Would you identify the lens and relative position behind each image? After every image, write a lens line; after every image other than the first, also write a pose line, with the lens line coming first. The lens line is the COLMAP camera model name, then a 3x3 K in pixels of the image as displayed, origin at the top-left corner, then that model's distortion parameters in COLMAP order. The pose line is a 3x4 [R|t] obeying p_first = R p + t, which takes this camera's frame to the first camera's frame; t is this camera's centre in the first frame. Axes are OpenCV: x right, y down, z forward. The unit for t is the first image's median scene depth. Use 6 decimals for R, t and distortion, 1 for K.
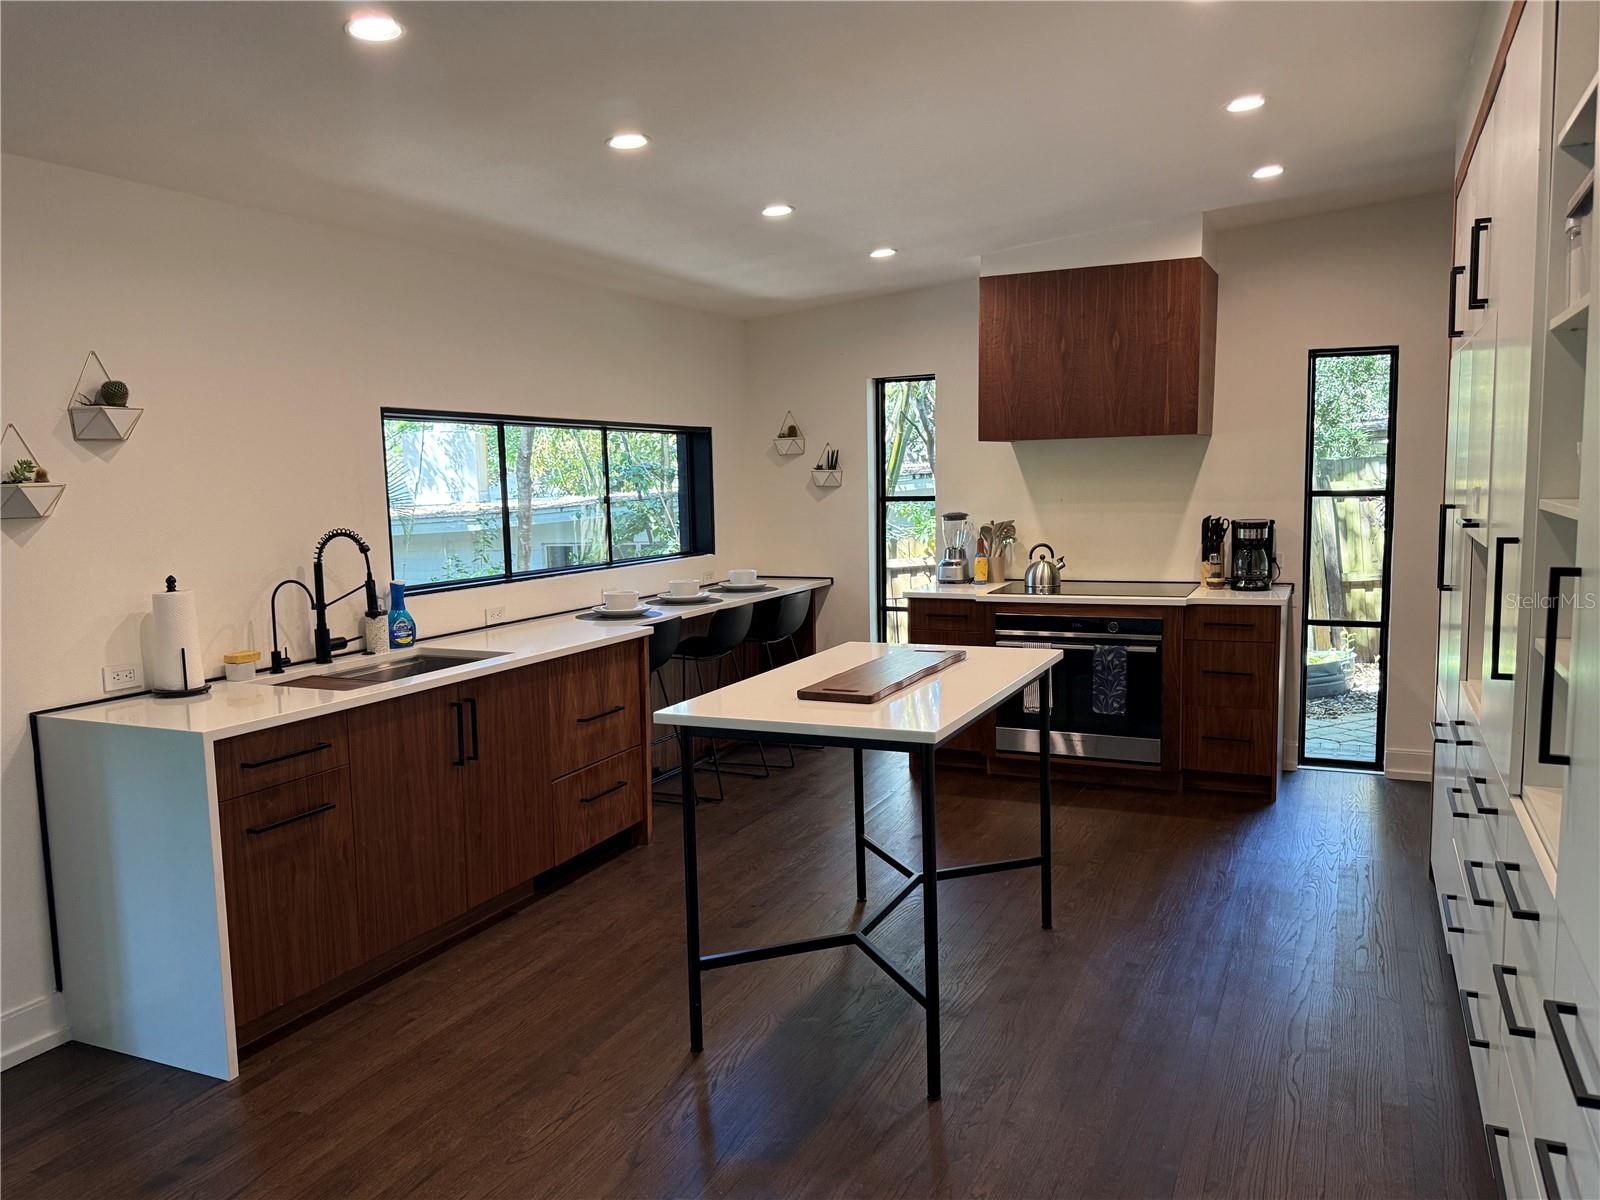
lens RADIAL K [[1146.4, 0, 800.0], [0, 1146.4, 600.0], [0, 0, 1]] dist [0.093844, -0.199649]
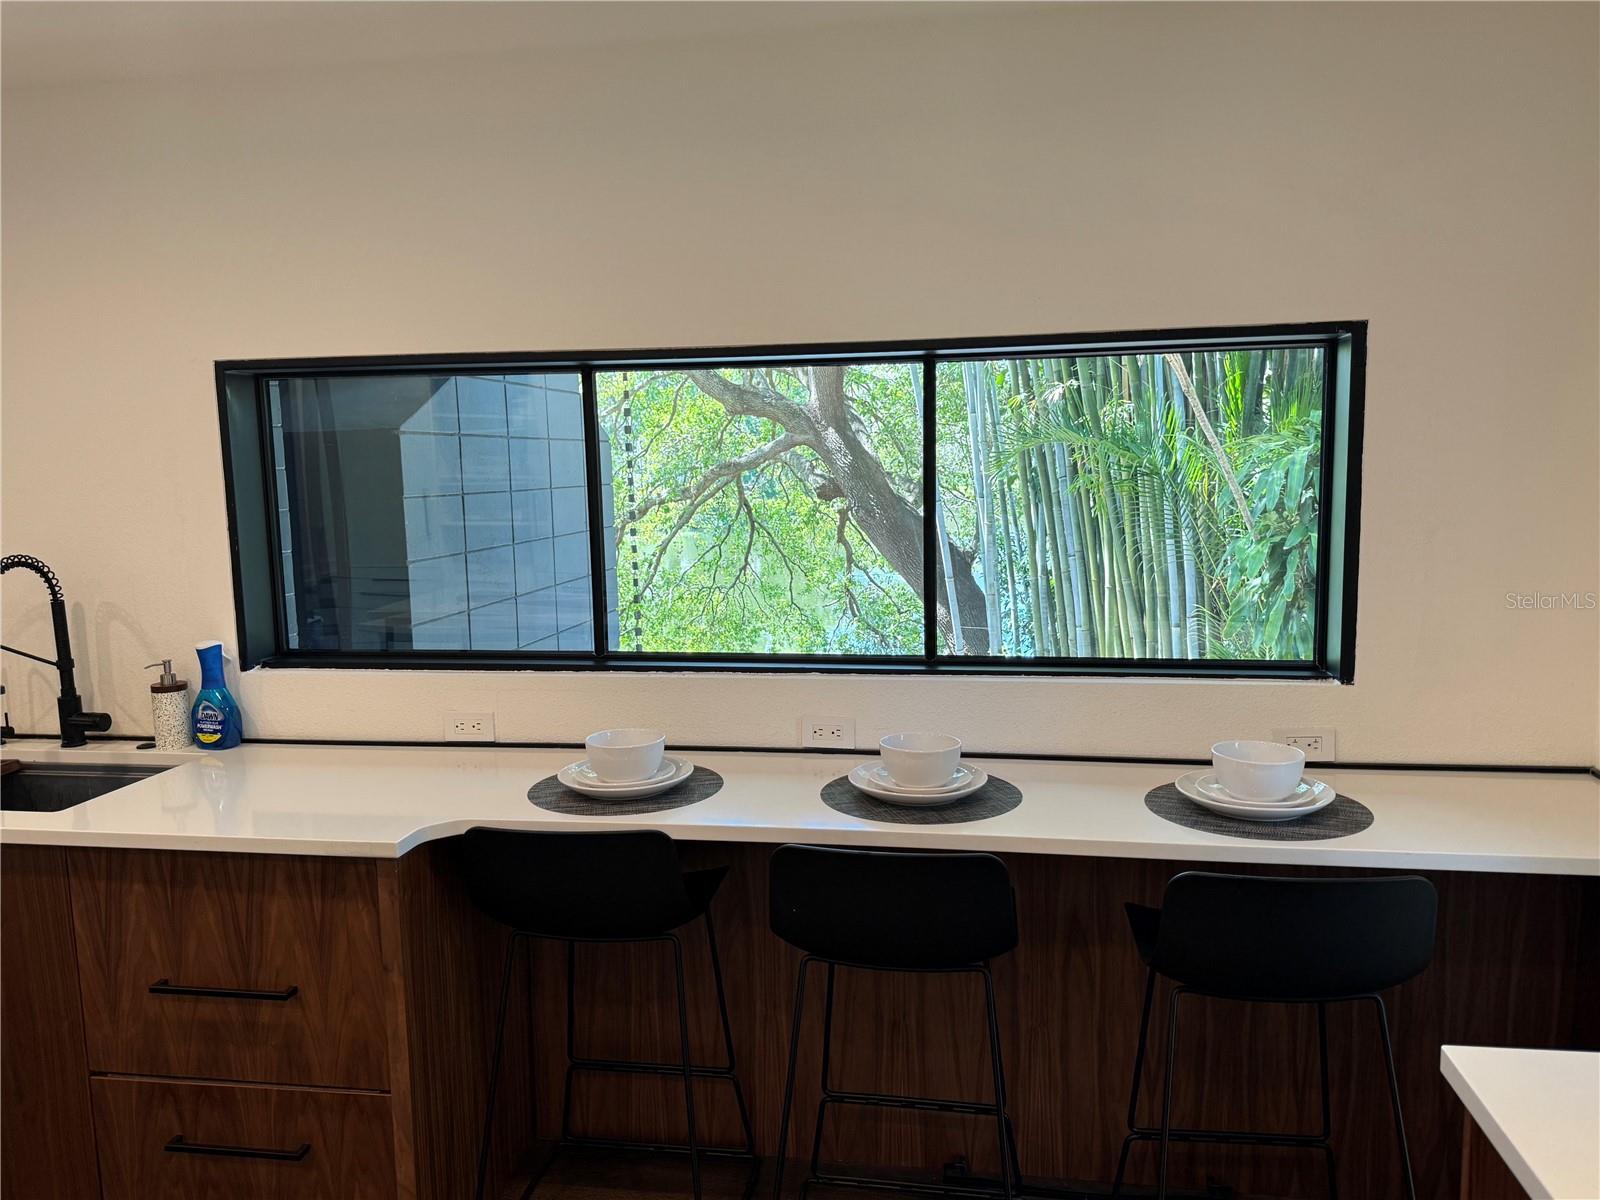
lens RADIAL K [[1183.1, 0, 800.0], [0, 1183.1, 600.0], [0, 0, 1]] dist [0.096063, -0.118546]
pose [[0.275011, 0.130875, -0.952492, 0.341162], [-0.091569, 0.989754, 0.109557, -0.134021], [0.957071, 0.057089, 0.284177, 1.081014]]
